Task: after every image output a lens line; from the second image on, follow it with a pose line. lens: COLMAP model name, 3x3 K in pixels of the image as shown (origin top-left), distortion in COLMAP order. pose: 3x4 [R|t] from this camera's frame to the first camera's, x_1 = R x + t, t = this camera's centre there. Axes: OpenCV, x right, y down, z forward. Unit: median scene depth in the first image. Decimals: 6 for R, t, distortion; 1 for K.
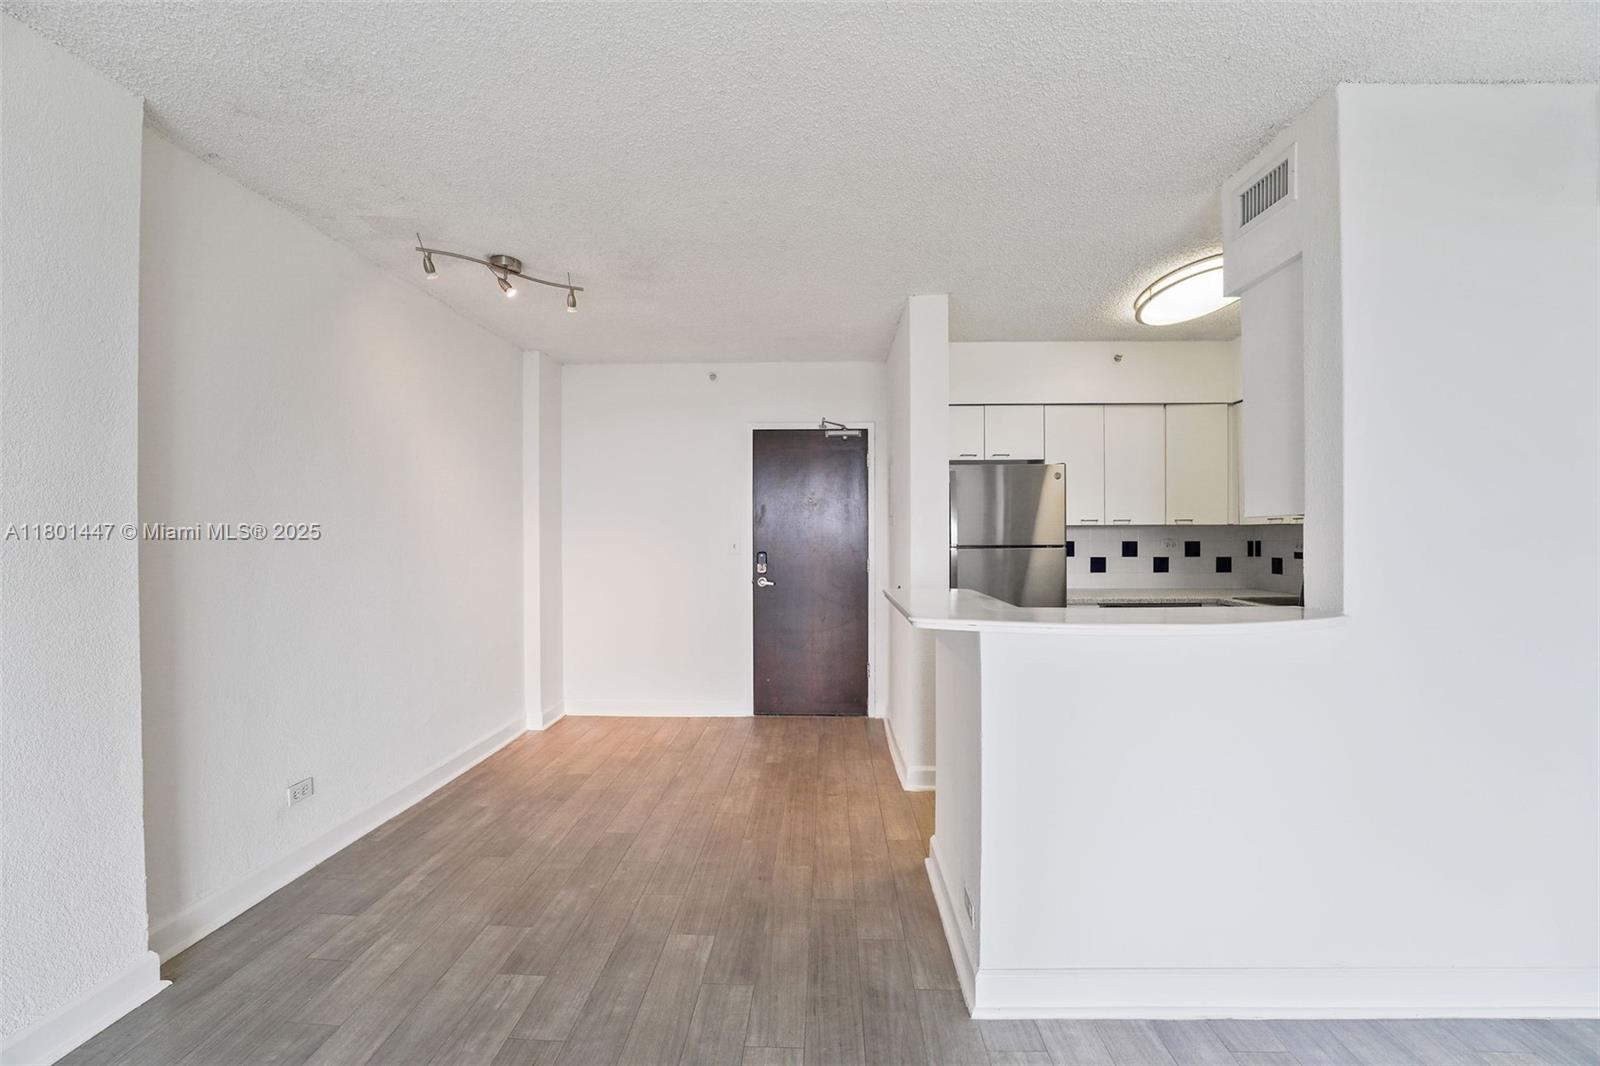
lens RADIAL K [[651.4, 0, 805.7], [0, 651.4, 535.7], [0, 0, 1]] dist [-0.023711, 0.004210]
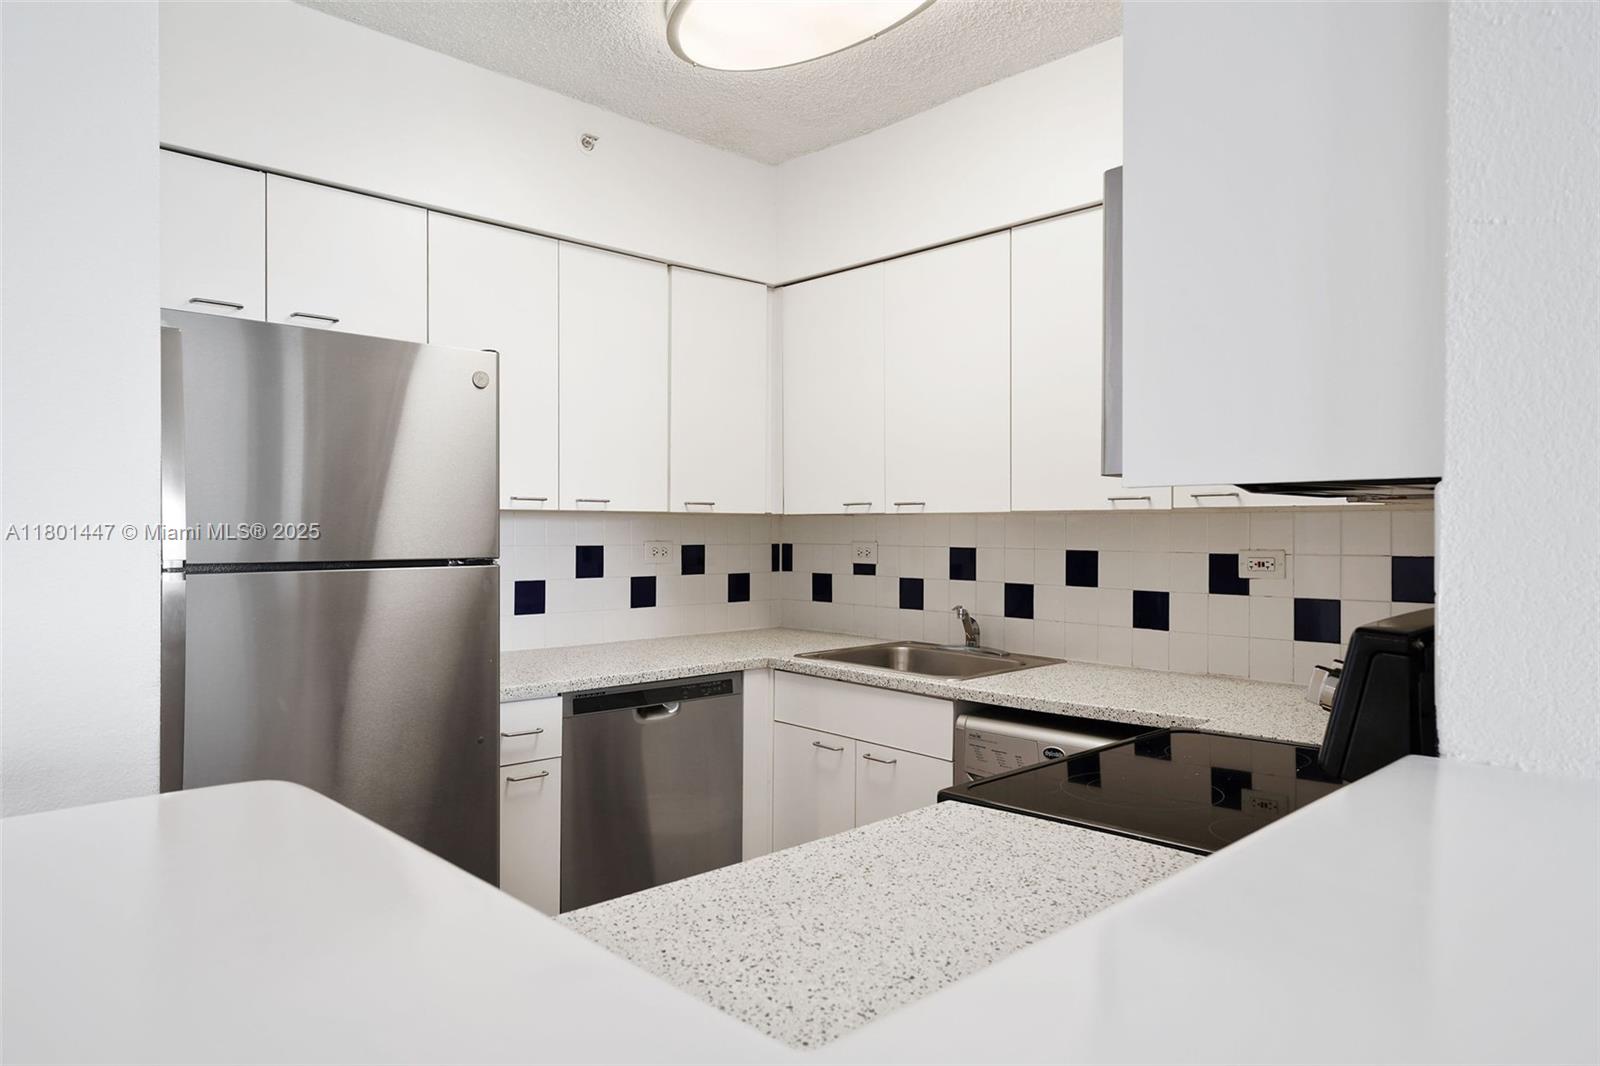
lens RADIAL K [[1019.3, 0, 793.3], [0, 1019.3, 530.9], [0, 0, 1]] dist [0.035539, 0.001492]
pose [[0.702248, 0.004081, 0.711921, 0.073910], [-0.003648, 0.999991, -0.002134, -0.001294], [-0.711923, -0.001098, 0.702257, 0.397021]]
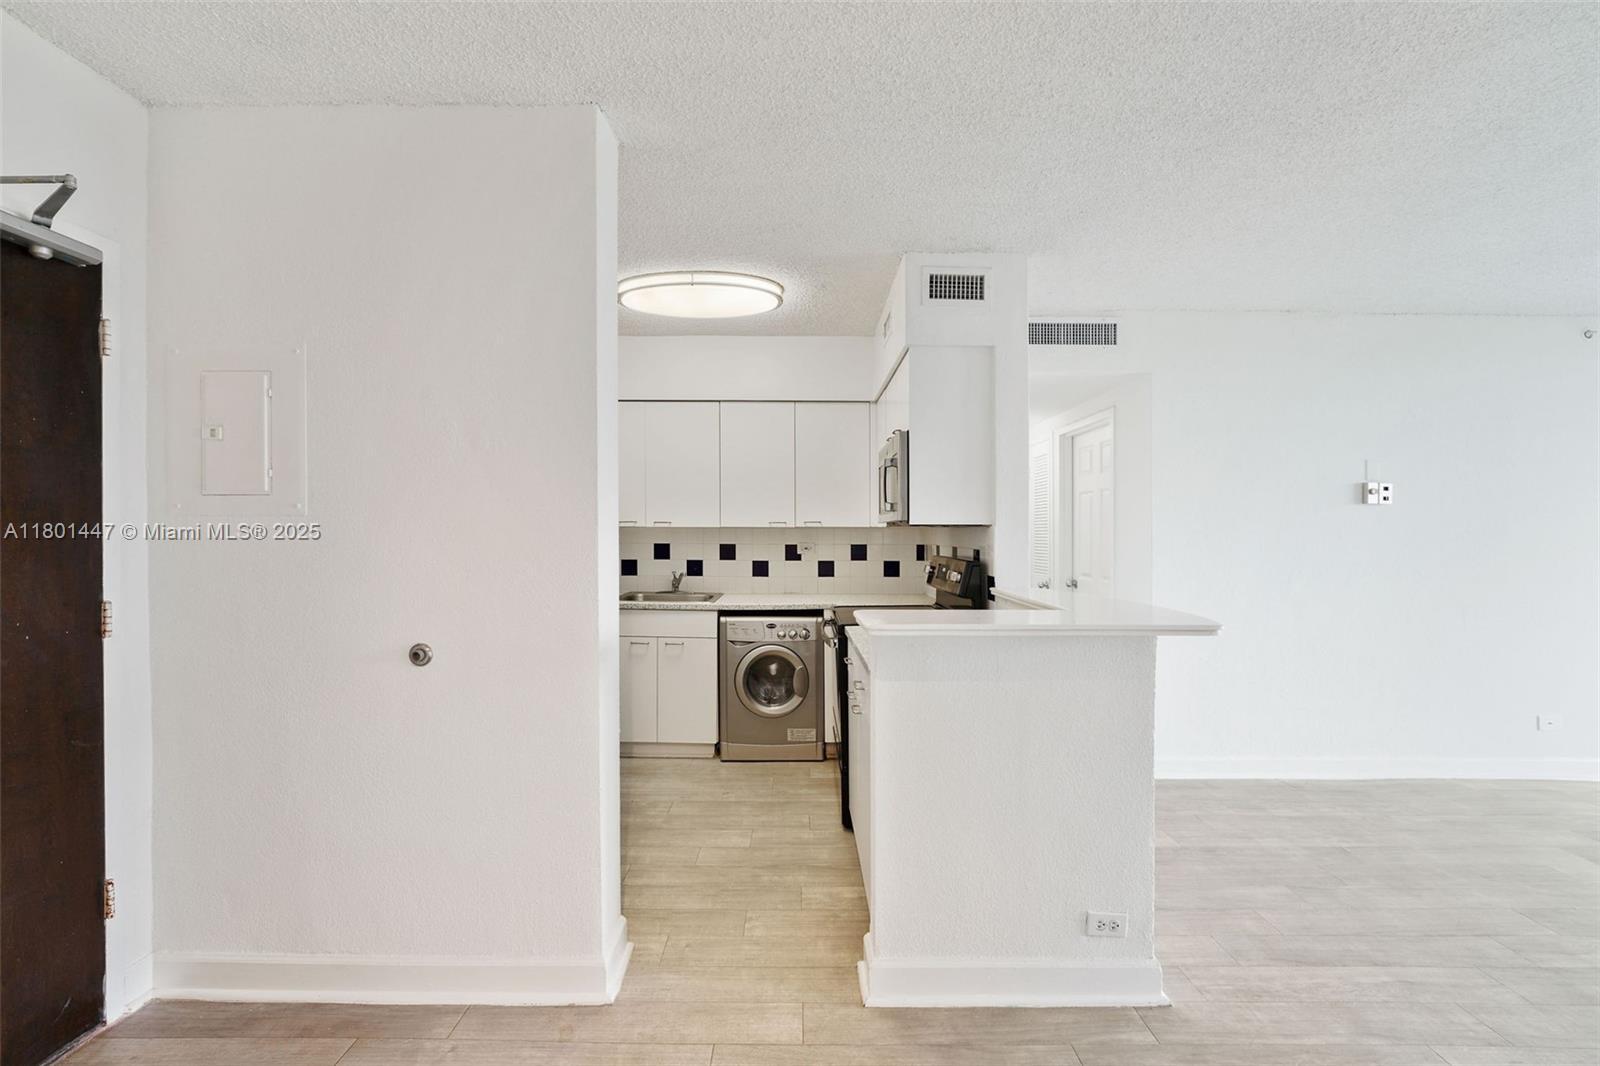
lens RADIAL K [[651.4, 0, 789.1], [0, 651.4, 533.4], [0, 0, 1]] dist [-0.023711, 0.004210]
pose [[-0.033744, 0.002792, 0.999427, -0.322722], [0.000870, 0.999996, -0.002764, -0.003853], [-0.999430, 0.000776, -0.033746, 0.704823]]
